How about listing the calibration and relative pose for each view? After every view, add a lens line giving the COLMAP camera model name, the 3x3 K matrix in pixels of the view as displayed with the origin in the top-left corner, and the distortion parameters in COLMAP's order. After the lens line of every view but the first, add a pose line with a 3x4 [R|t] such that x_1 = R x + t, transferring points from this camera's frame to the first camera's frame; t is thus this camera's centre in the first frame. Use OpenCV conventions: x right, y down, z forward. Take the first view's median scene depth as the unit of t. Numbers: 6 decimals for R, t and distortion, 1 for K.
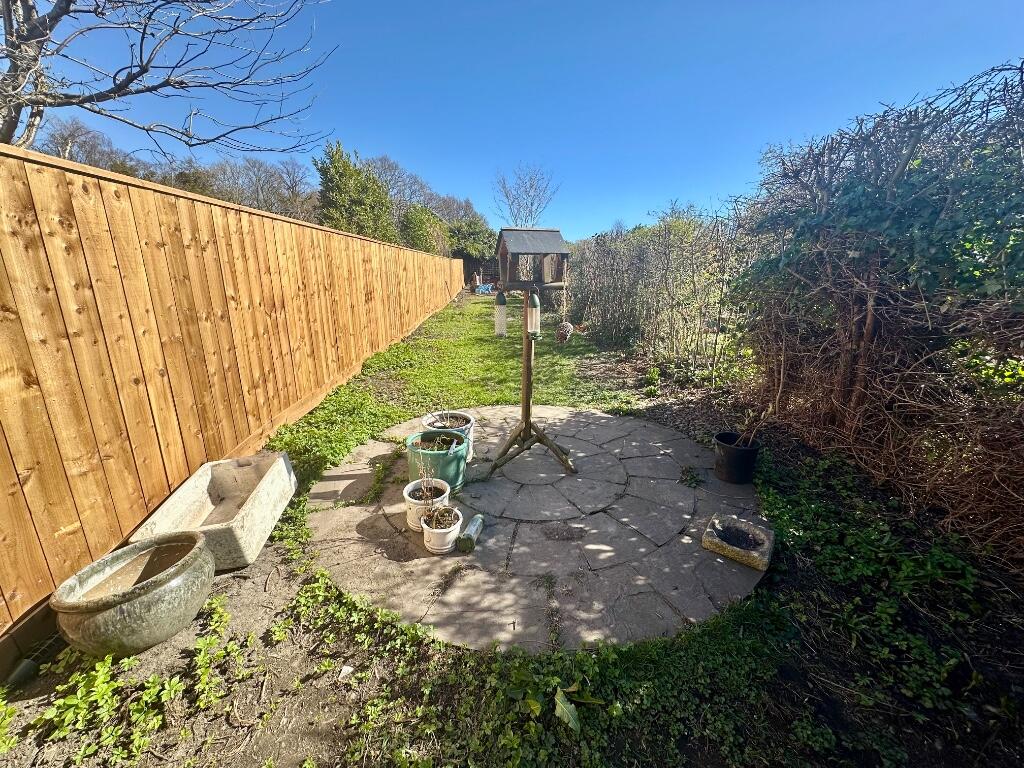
lens RADIAL K [[409.3, 0, 512.0], [0, 409.3, 384.0], [0, 0, 1]] dist [-0.002061, 0.000196]
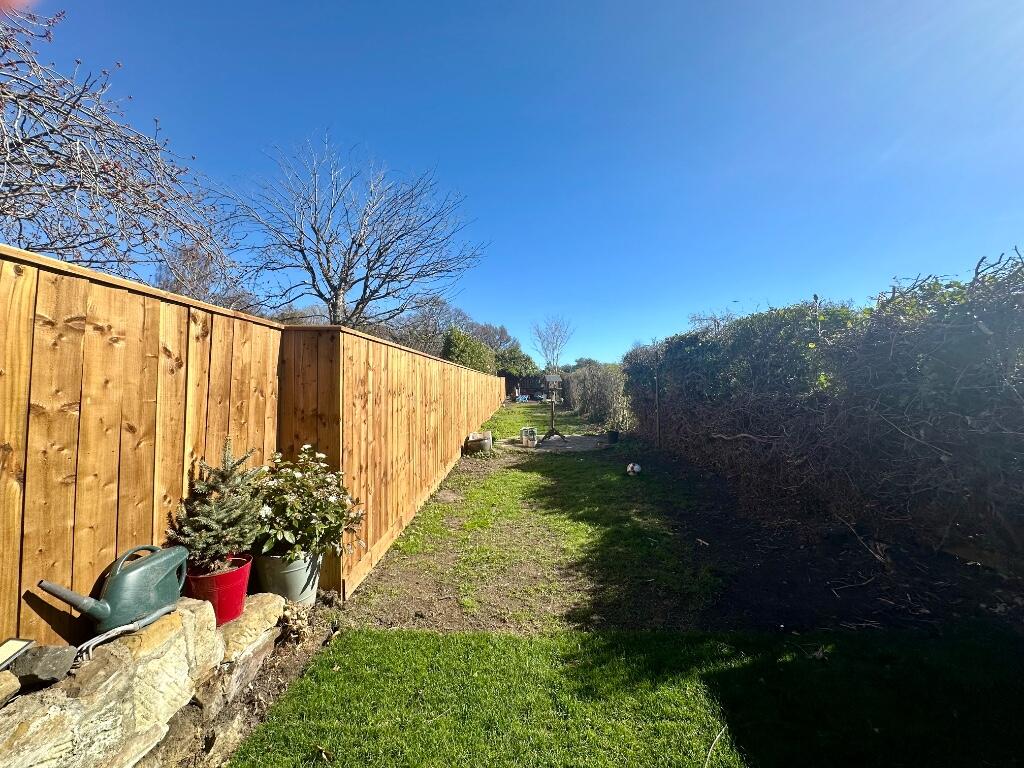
lens RADIAL K [[409.3, 0, 512.0], [0, 409.3, 384.0], [0, 0, 1]] dist [-0.002061, 0.000196]
pose [[0.997565, -0.004123, -0.069623, -0.007249], [-0.014823, 0.962911, -0.269412, 0.074691], [0.068151, 0.269788, 0.960505, -0.273262]]
